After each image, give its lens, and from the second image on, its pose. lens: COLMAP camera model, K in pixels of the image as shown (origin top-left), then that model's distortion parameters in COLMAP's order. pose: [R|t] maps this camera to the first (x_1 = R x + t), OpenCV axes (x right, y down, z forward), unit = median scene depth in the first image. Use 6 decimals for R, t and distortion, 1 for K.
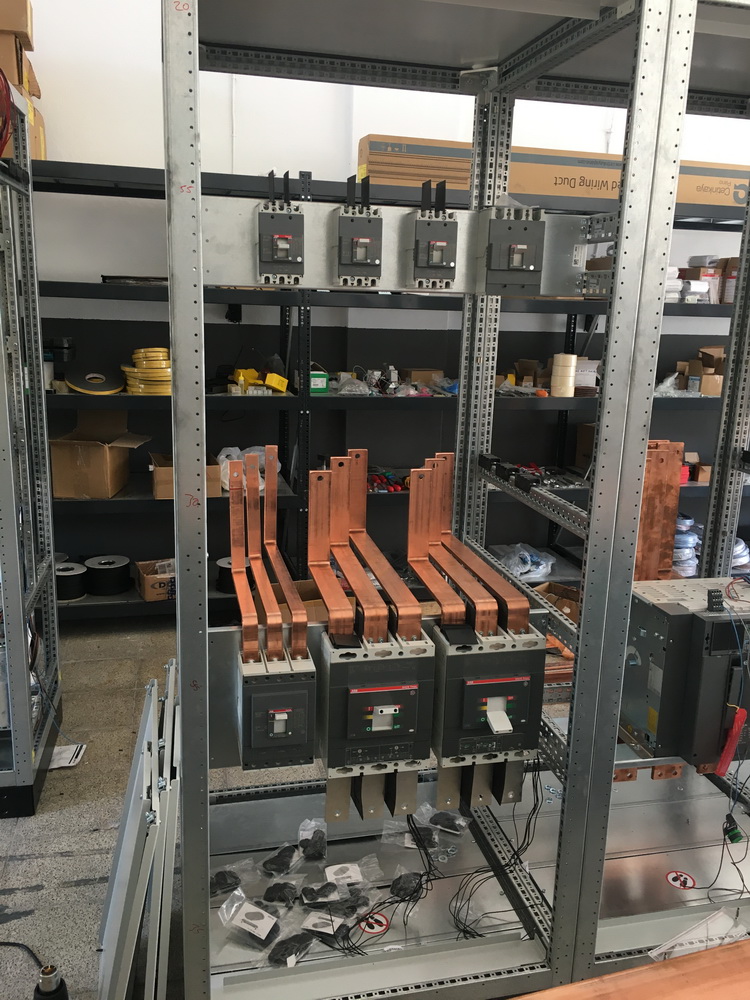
lens RADIAL K [[852.9, 0, 373.8], [0, 852.9, 502.1], [0, 0, 1]] dist [0.039420, -0.026735]
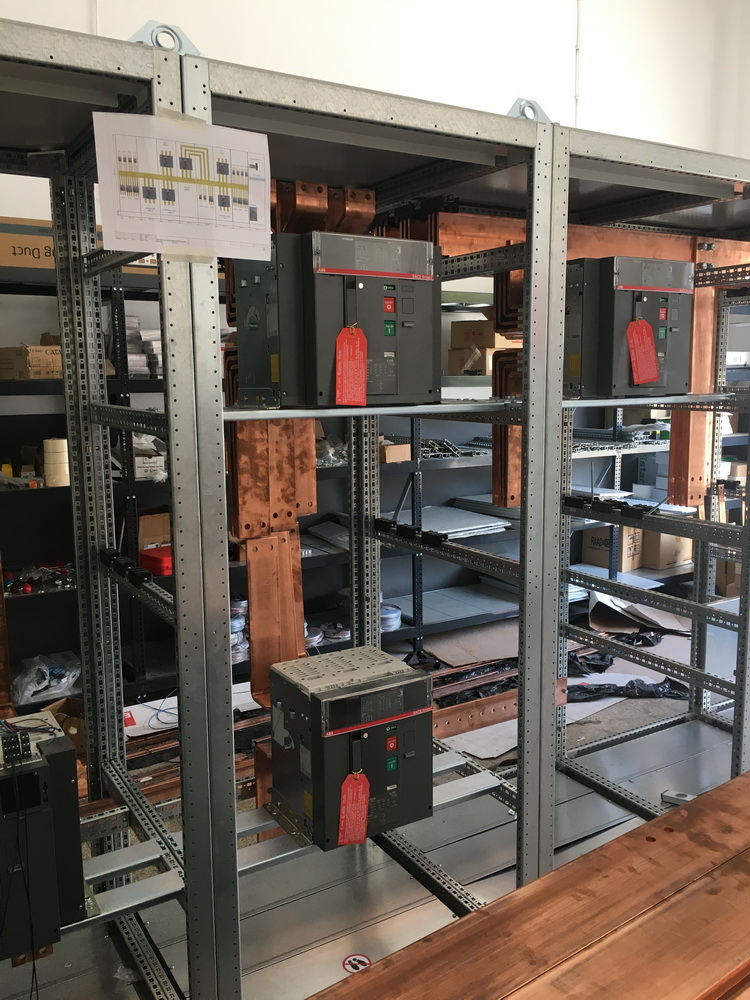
lens RADIAL K [[852.9, 0, 376.0], [0, 852.9, 497.0], [0, 0, 1]] dist [0.039420, -0.026735]
pose [[0.941433, -0.088974, 0.325249, 0.120006], [0.122391, 0.988944, -0.083726, 0.002035], [-0.314203, 0.118630, 0.941915, 0.027799]]
